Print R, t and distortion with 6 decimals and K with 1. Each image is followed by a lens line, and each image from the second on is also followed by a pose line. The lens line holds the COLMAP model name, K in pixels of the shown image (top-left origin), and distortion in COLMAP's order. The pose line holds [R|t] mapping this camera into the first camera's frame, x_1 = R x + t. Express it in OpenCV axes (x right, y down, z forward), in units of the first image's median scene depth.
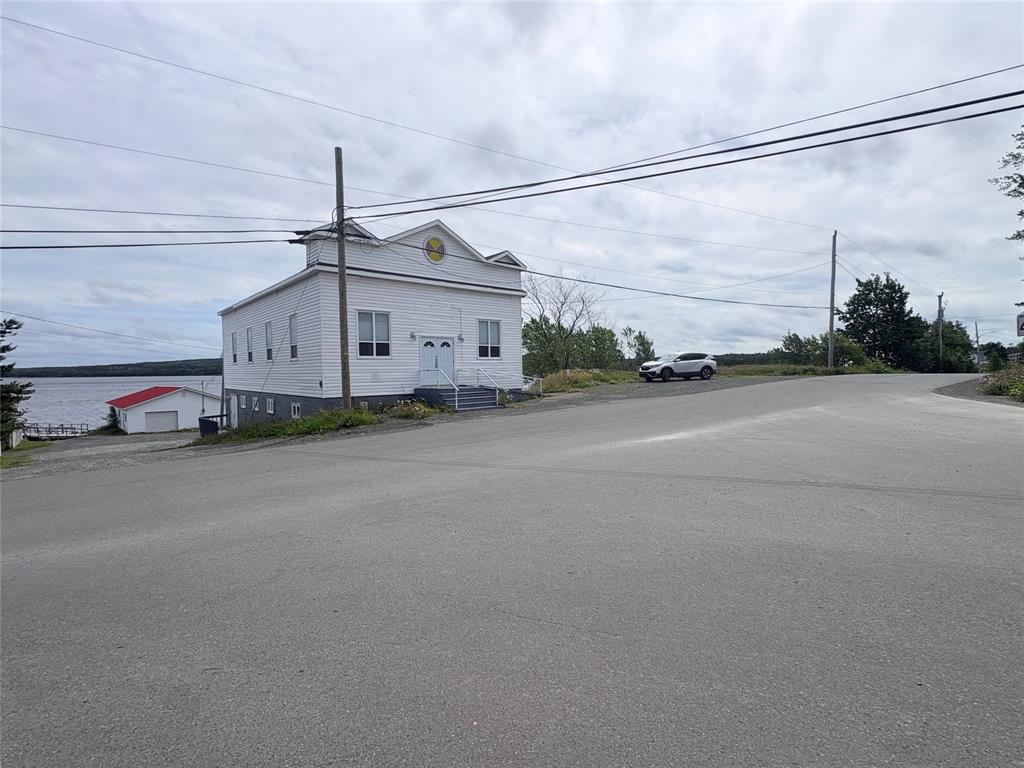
lens RADIAL K [[476.0, 0, 514.2], [0, 476.0, 385.4], [0, 0, 1]] dist [-0.000502, 0.000063]
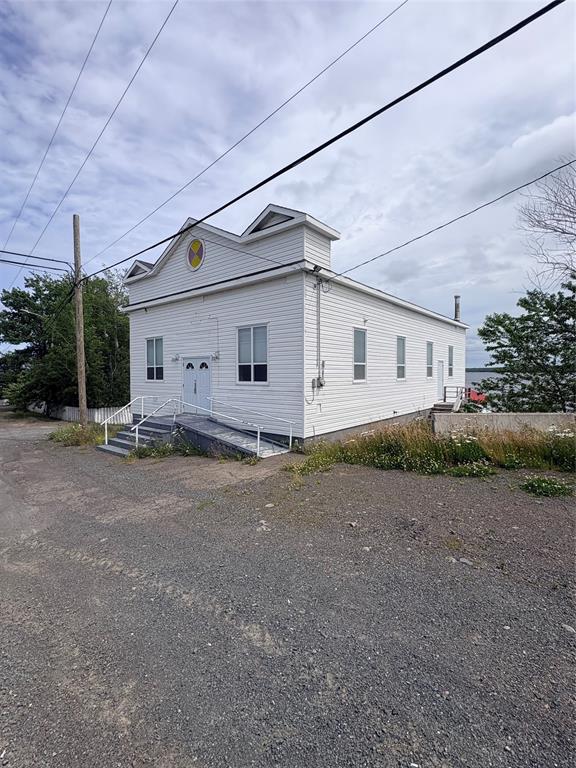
lens RADIAL K [[357.0, 0, 286.0], [0, 357.0, 382.8], [0, 0, 1]] dist [-0.000502, 0.000063]
pose [[0.181731, 0.030478, -0.982876, 0.478297], [-0.038442, 0.998976, 0.023869, -0.076177], [0.982597, 0.033446, 0.182716, 1.023678]]
